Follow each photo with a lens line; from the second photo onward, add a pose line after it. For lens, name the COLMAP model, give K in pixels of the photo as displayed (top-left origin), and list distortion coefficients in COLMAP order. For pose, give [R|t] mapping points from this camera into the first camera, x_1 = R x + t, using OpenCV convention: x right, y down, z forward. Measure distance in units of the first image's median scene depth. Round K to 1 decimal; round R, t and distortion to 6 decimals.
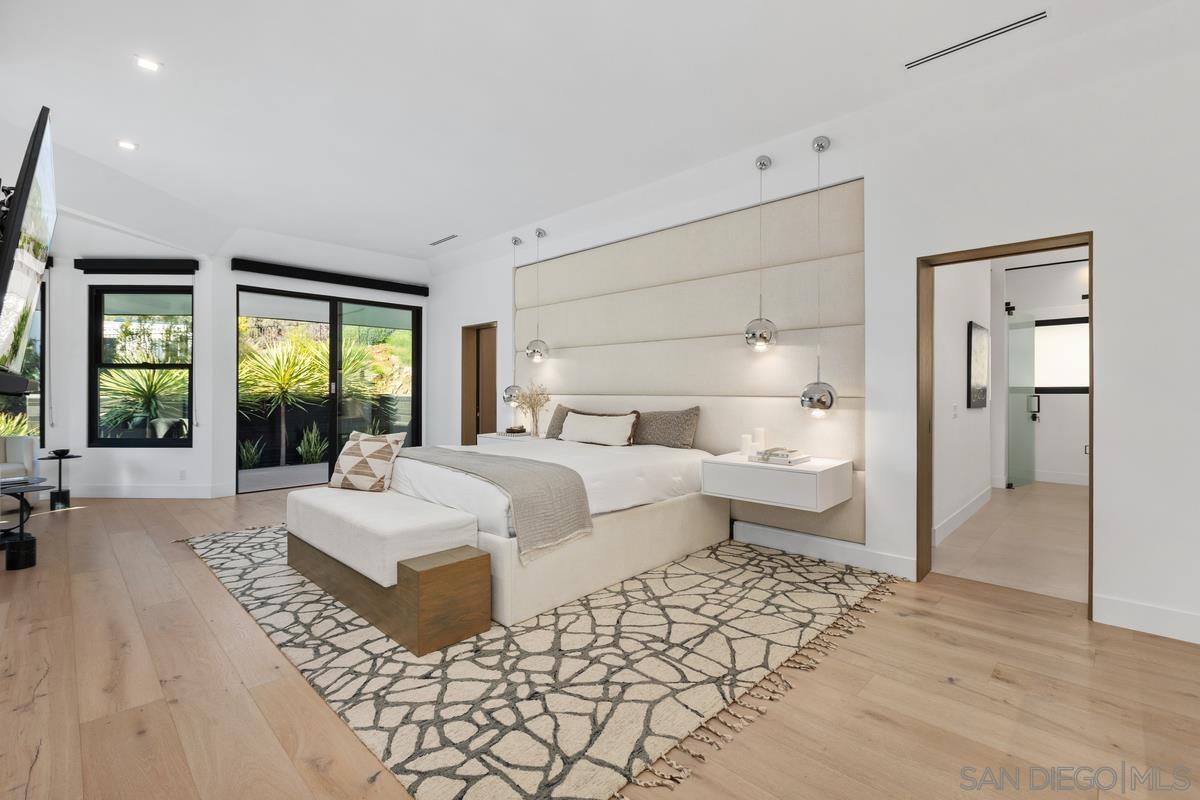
lens RADIAL K [[528.4, 0, 598.8], [0, 528.4, 386.9], [0, 0, 1]] dist [0.000571, -0.000043]
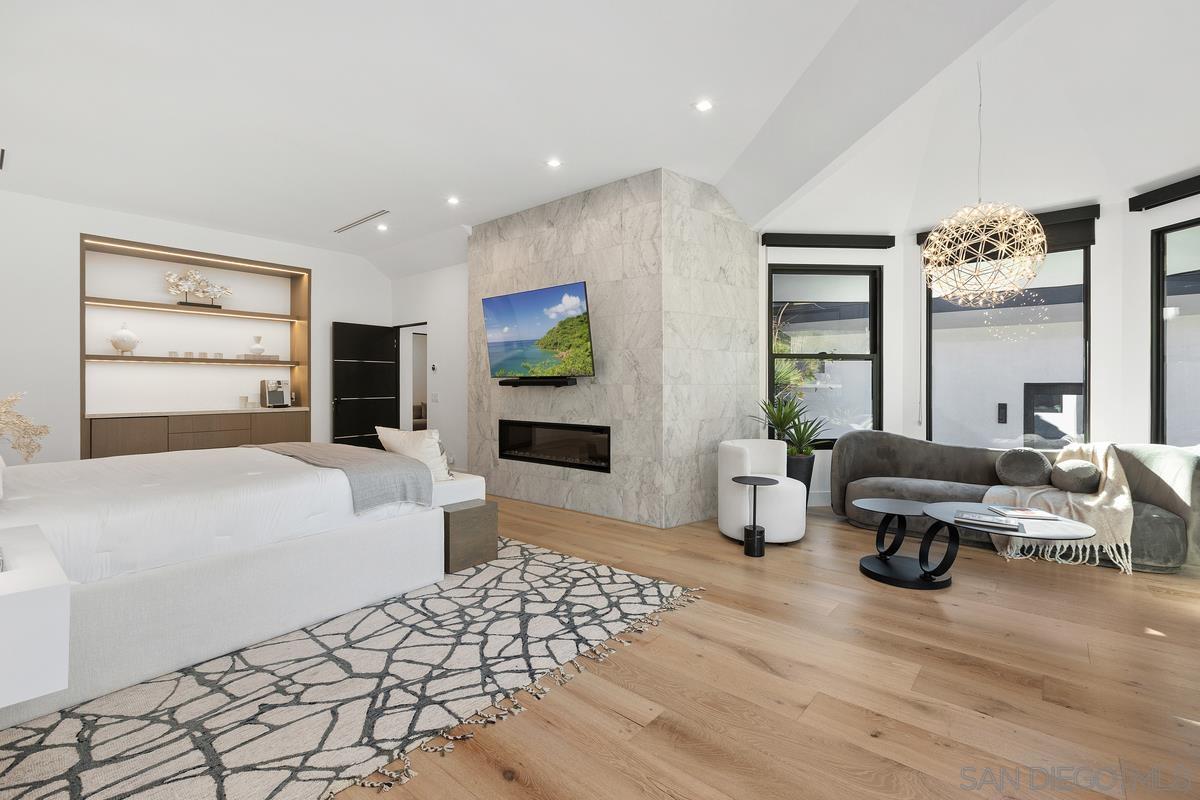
lens RADIAL K [[528.4, 0, 598.8], [0, 528.4, 386.9], [0, 0, 1]] dist [0.000571, -0.000043]
pose [[-0.996535, -0.010030, -0.082568, -0.137455], [-0.010087, 0.999949, 0.000277, 0.014026], [0.082561, 0.001109, -0.996585, 2.078295]]
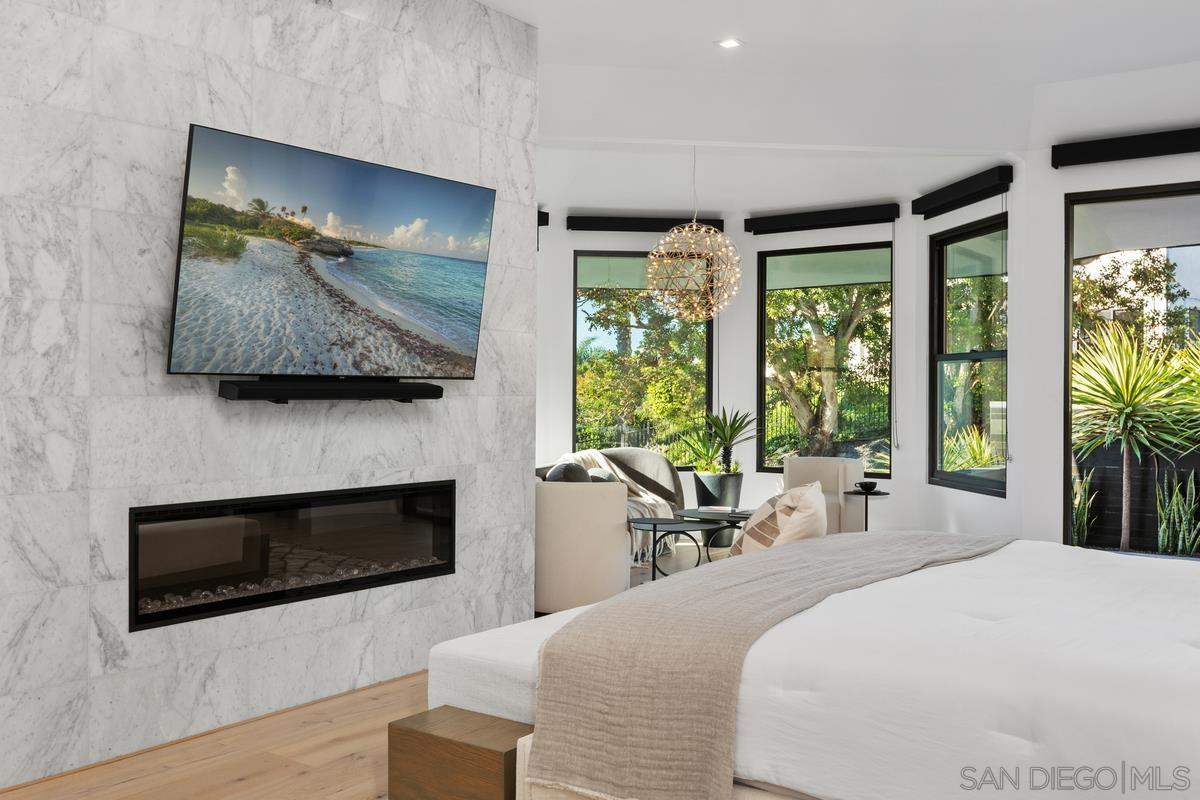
lens RADIAL K [[1143.4, 0, 599.3], [0, 1143.4, 399.5], [0, 0, 1]] dist [0.052861, -0.004295]
pose [[0.137667, -0.007223, -0.990452, 0.893296], [0.004148, 0.999969, -0.006715, 0.021163], [0.990470, -0.003184, 0.137692, 1.028843]]
